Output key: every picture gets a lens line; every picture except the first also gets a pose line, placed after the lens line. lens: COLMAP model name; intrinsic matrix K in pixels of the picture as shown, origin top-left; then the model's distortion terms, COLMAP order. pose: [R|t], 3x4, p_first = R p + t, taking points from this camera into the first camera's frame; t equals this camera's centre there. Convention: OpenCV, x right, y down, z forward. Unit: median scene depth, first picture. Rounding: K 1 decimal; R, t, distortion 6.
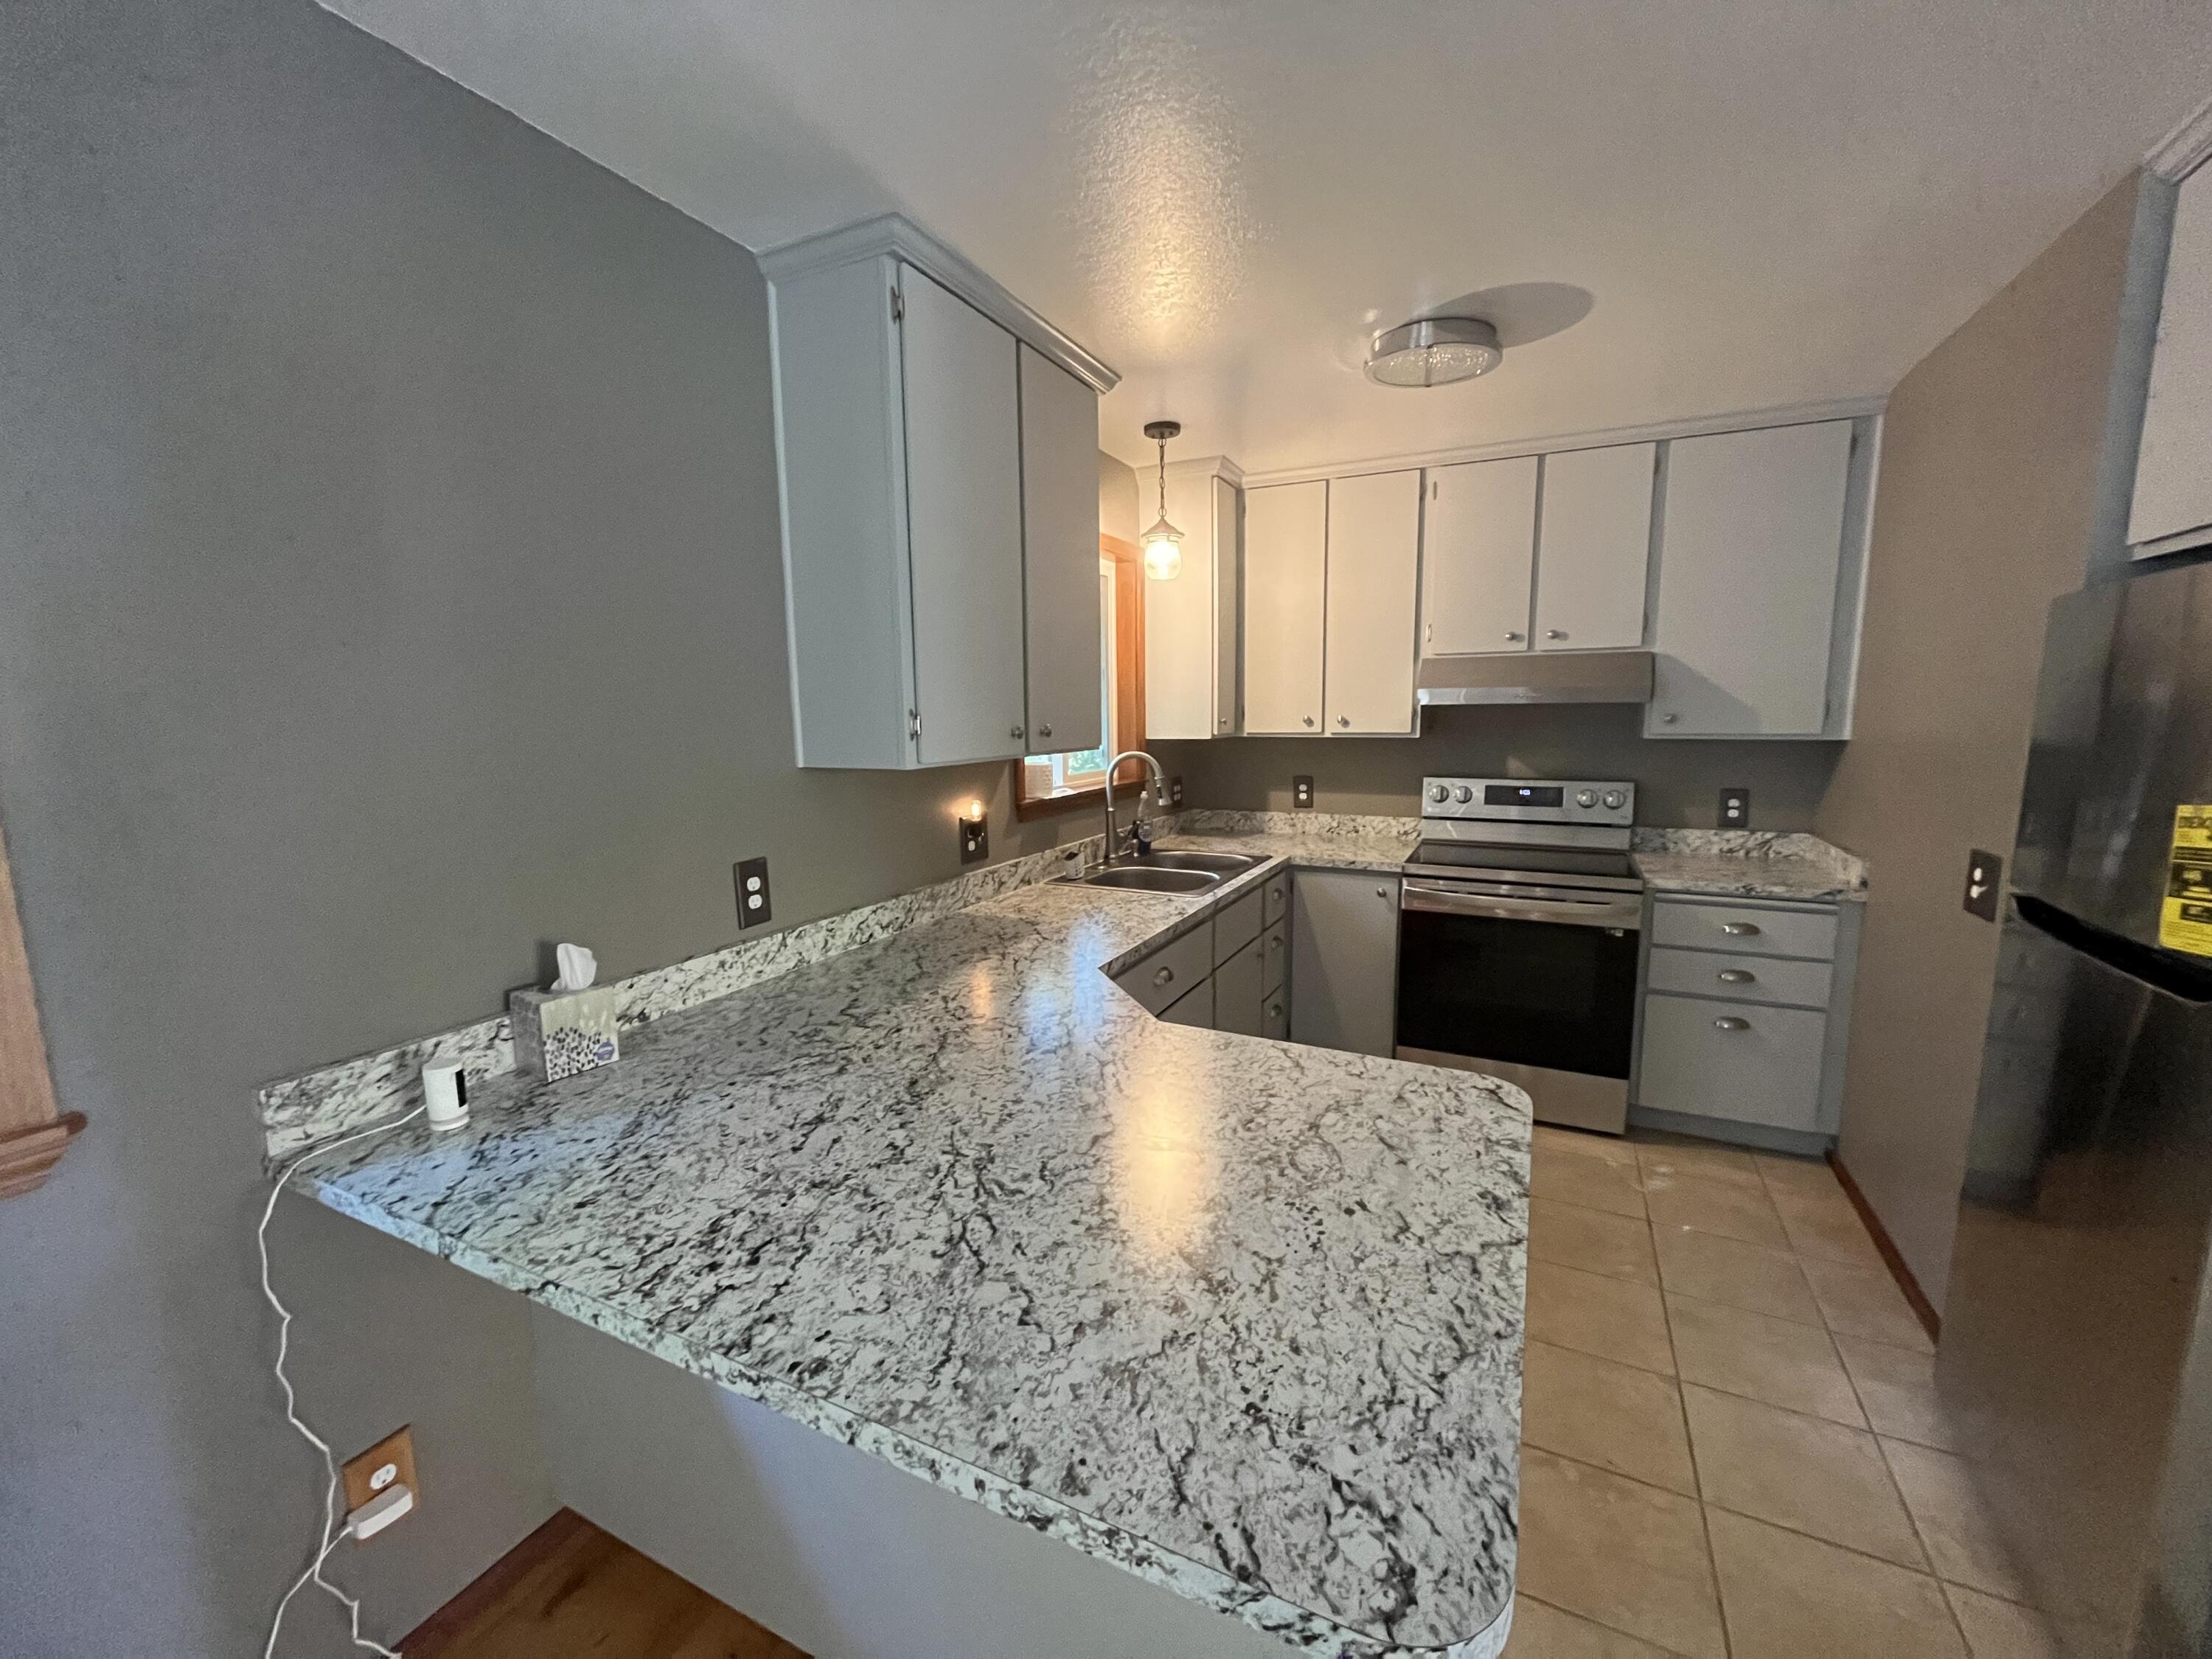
lens RADIAL K [[891.8, 0, 1104.6], [0, 891.8, 835.0], [0, 0, 1]] dist [-0.002379, 0.000005]
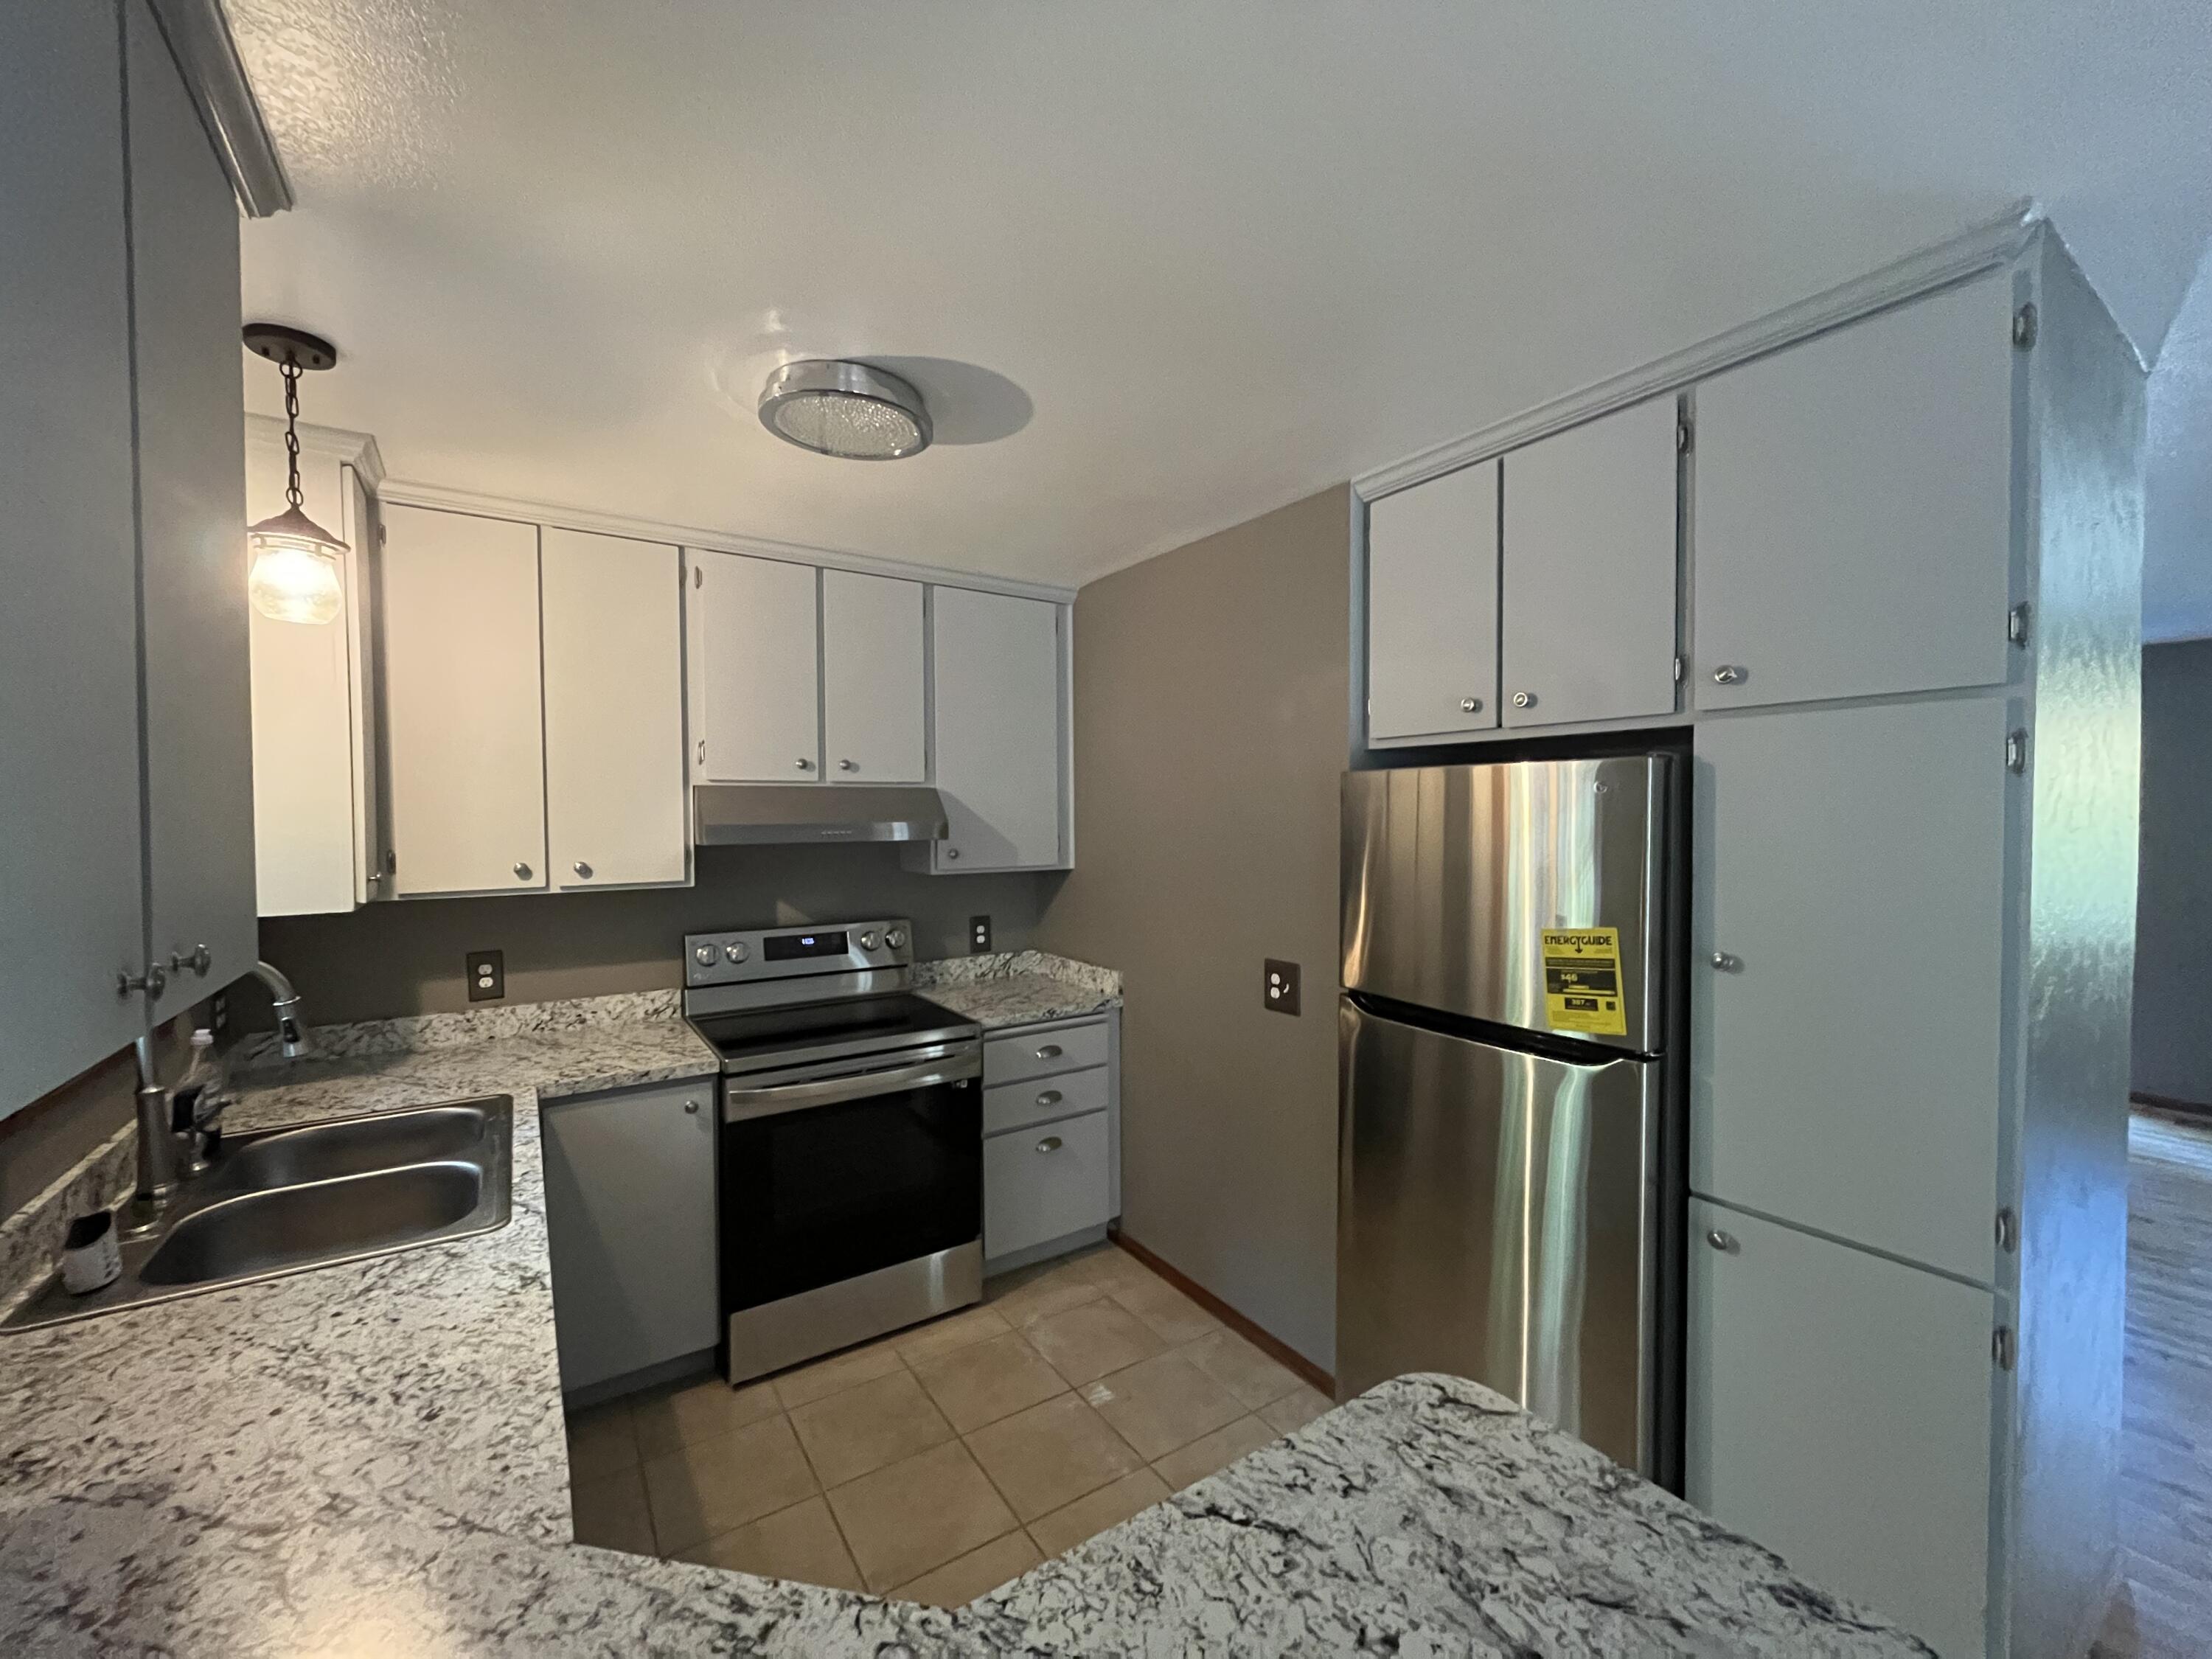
lens RADIAL K [[891.8, 0, 1108.1], [0, 891.8, 833.0], [0, 0, 1]] dist [-0.002379, 0.000005]
pose [[0.498095, -0.012465, 0.867033, -0.151547], [0.123497, 0.990724, -0.056703, -0.076556], [-0.858283, 0.135320, 0.495014, 0.350920]]
